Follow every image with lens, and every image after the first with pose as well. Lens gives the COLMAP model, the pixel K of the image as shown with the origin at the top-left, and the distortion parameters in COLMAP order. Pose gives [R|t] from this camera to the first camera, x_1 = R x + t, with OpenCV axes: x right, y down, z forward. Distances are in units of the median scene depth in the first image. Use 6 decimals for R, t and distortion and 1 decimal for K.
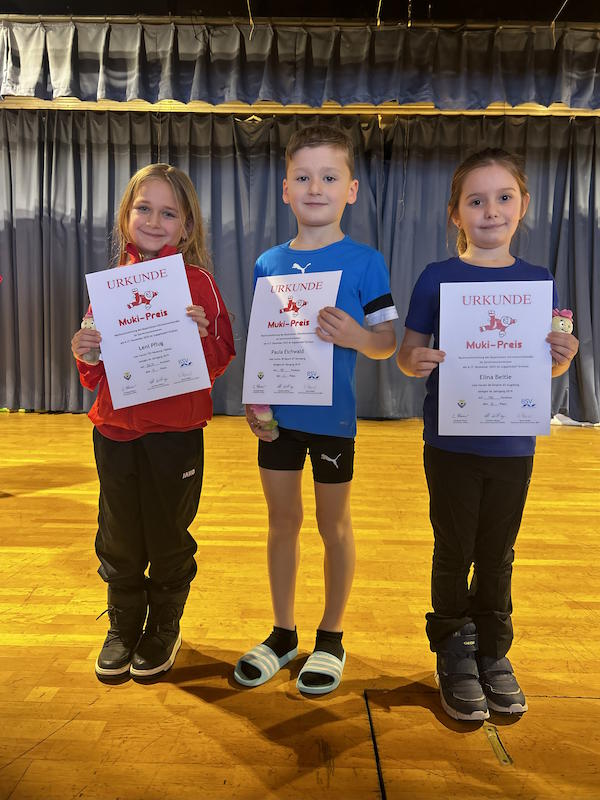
lens RADIAL K [[597.8, 0, 300.0], [0, 597.8, 400.0], [0, 0, 1]] dist [0.036415, -0.045004]
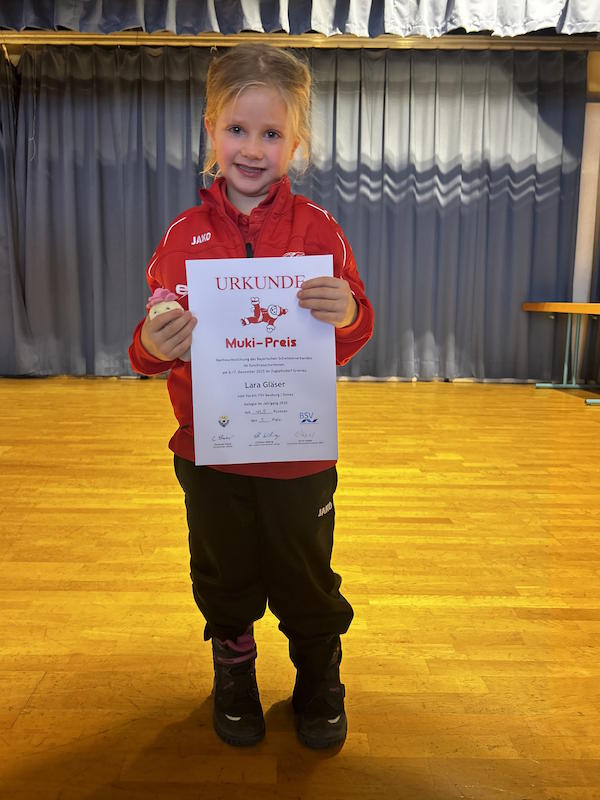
lens RADIAL K [[650.8, 0, 284.6], [0, 650.8, 379.8], [0, 0, 1]] dist [0.011734, -0.006660]
pose [[0.999905, -0.007108, 0.011837, 0.744338], [0.006906, 0.999831, 0.017036, 0.030809], [-0.011956, -0.016953, 0.999785, -0.011405]]
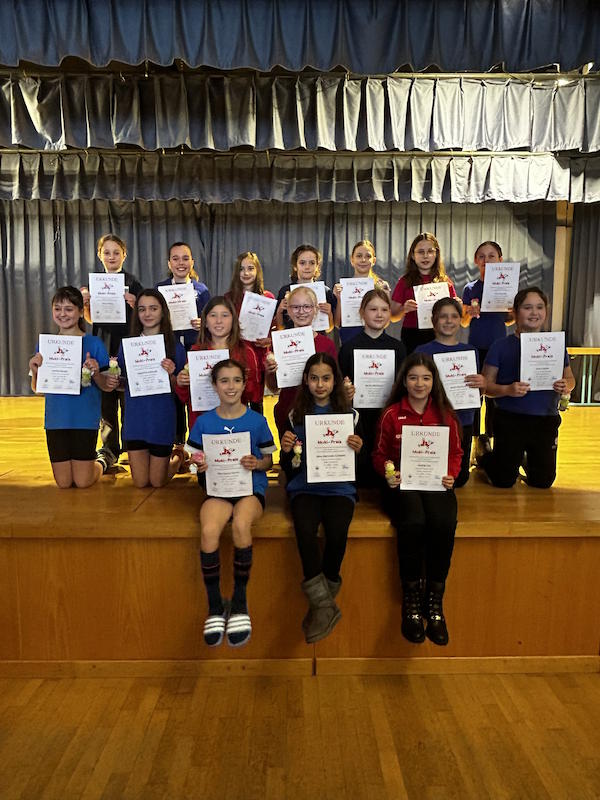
lens RADIAL K [[540.7, 0, 305.4], [0, 540.7, 402.0], [0, 0, 1]] dist [-0.002332, -0.006588]
pose [[0.999332, -0.019397, 0.030970, 0.453152], [0.019354, 0.999811, 0.001692, 0.067346], [-0.030997, -0.001091, 0.999519, -0.493685]]
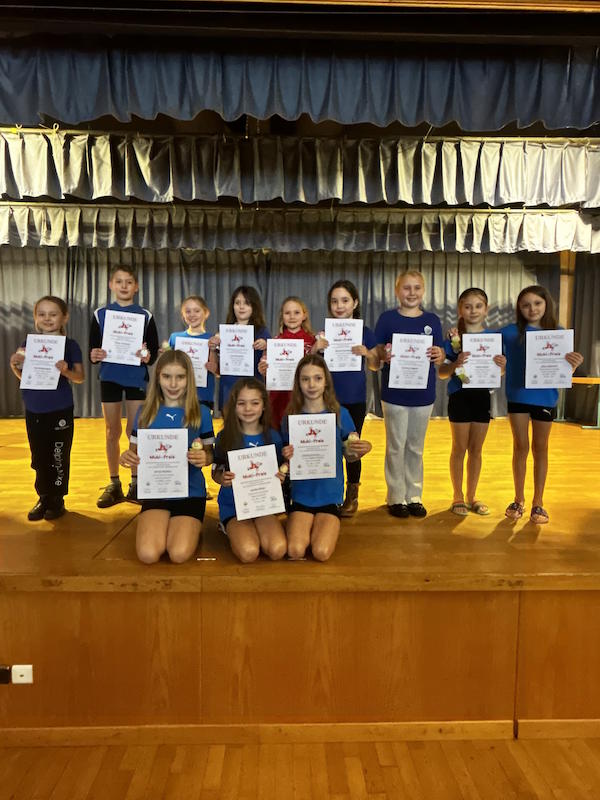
lens RADIAL K [[433.2, 0, 293.5], [0, 433.2, 395.1], [0, 0, 1]] dist [-0.006880, 0.000239]
pose [[0.999247, -0.014382, 0.036032, 0.233211], [0.016118, 0.998699, -0.048379, 0.036651], [-0.035289, 0.048924, 0.998179, -0.343500]]
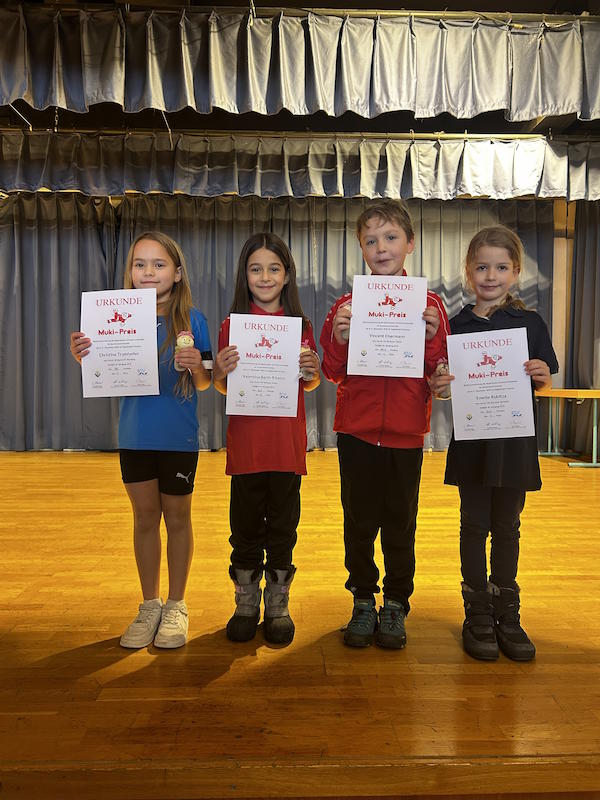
lens RADIAL K [[597.8, 0, 300.0], [0, 597.8, 400.0], [0, 0, 1]] dist [0.036415, -0.045004]
pose [[0.998684, -0.012747, 0.049685, 0.607746], [0.016673, 0.996702, -0.079420, 0.043839], [-0.048508, 0.080144, 0.995602, -0.223767]]
